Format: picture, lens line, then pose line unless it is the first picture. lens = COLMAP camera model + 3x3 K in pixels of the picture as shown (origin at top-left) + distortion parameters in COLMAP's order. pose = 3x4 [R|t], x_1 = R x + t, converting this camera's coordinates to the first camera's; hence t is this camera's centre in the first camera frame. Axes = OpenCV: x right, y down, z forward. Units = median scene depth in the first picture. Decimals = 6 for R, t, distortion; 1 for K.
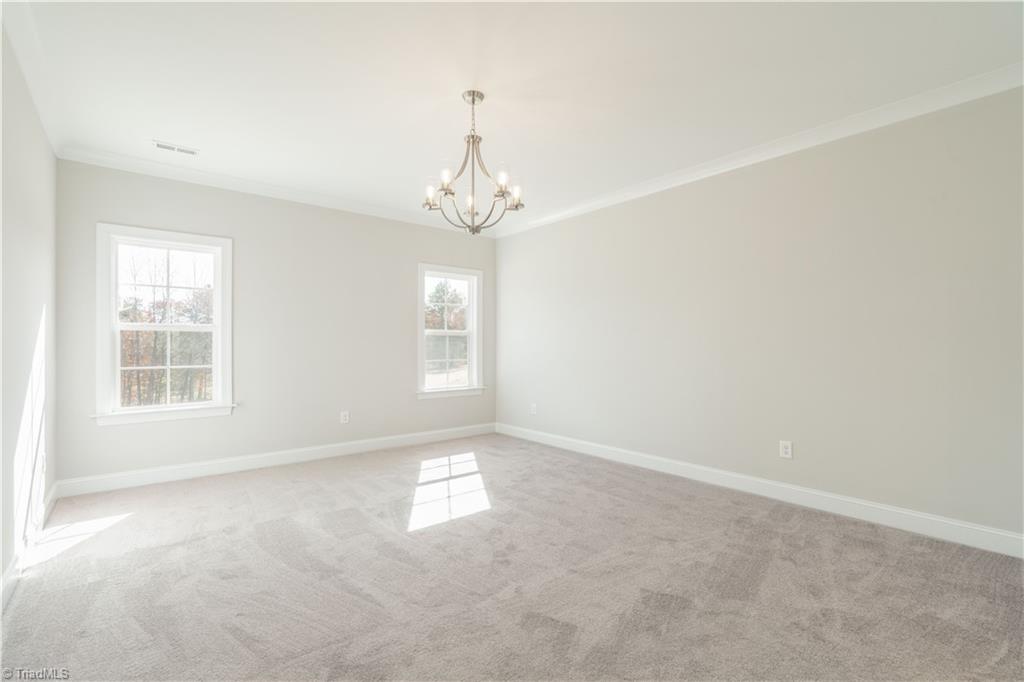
lens RADIAL K [[483.1, 0, 512.0], [0, 483.1, 341.0], [0, 0, 1]] dist [-0.003314, -0.000056]
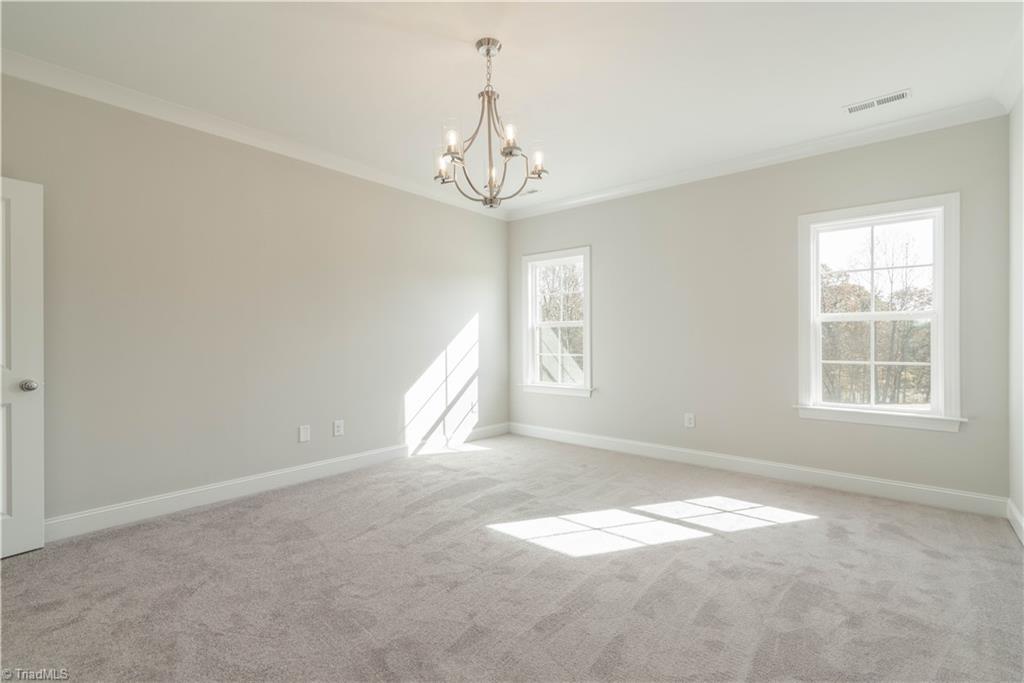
lens RADIAL K [[483.1, 0, 512.0], [0, 483.1, 341.5], [0, 0, 1]] dist [-0.003314, -0.000056]
pose [[0.134335, 0.004386, -0.990926, 0.610472], [0.006645, 0.999964, 0.005327, 0.011537], [0.990914, -0.007300, 0.134301, 0.737733]]
